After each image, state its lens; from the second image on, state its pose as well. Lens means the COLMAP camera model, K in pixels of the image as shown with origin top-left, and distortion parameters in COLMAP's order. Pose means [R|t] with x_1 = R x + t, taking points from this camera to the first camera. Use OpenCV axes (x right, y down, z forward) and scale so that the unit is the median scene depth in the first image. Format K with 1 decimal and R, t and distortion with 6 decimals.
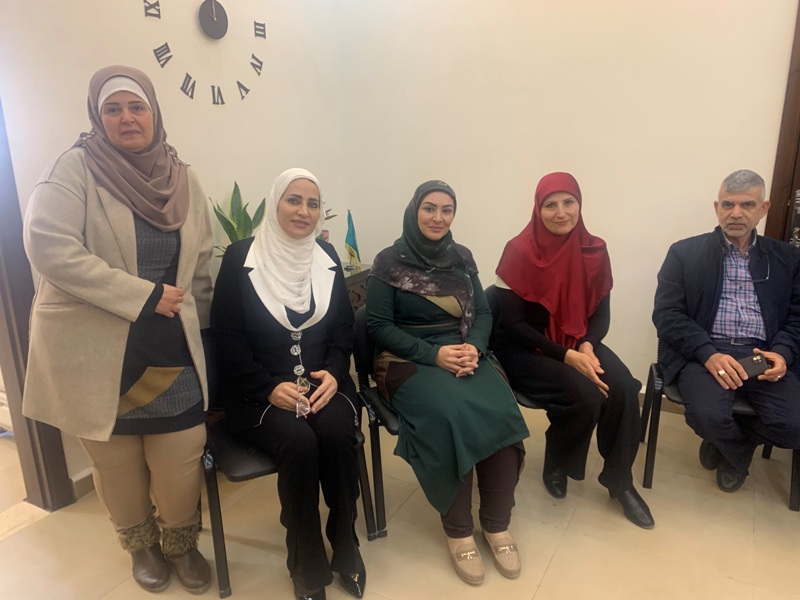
lens RADIAL K [[616.2, 0, 400.0], [0, 616.2, 300.0], [0, 0, 1]] dist [0.015259, 0.001614]
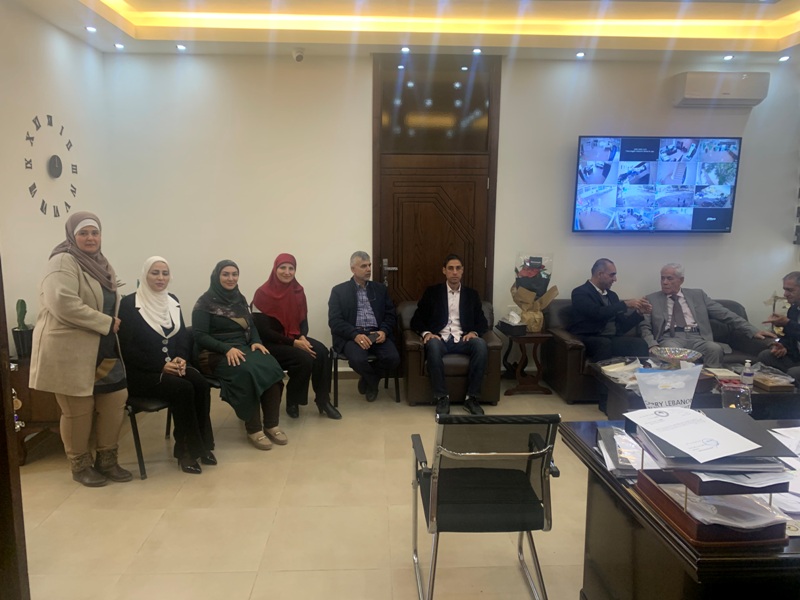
lens RADIAL K [[608.5, 0, 391.3], [0, 608.5, 292.4], [0, 0, 1]] dist [0.004455, -0.002237]
pose [[0.863025, -0.058369, 0.501778, -0.467236], [0.123862, 0.987431, -0.098172, 0.168983], [-0.489741, 0.146876, 0.859408, -0.943799]]
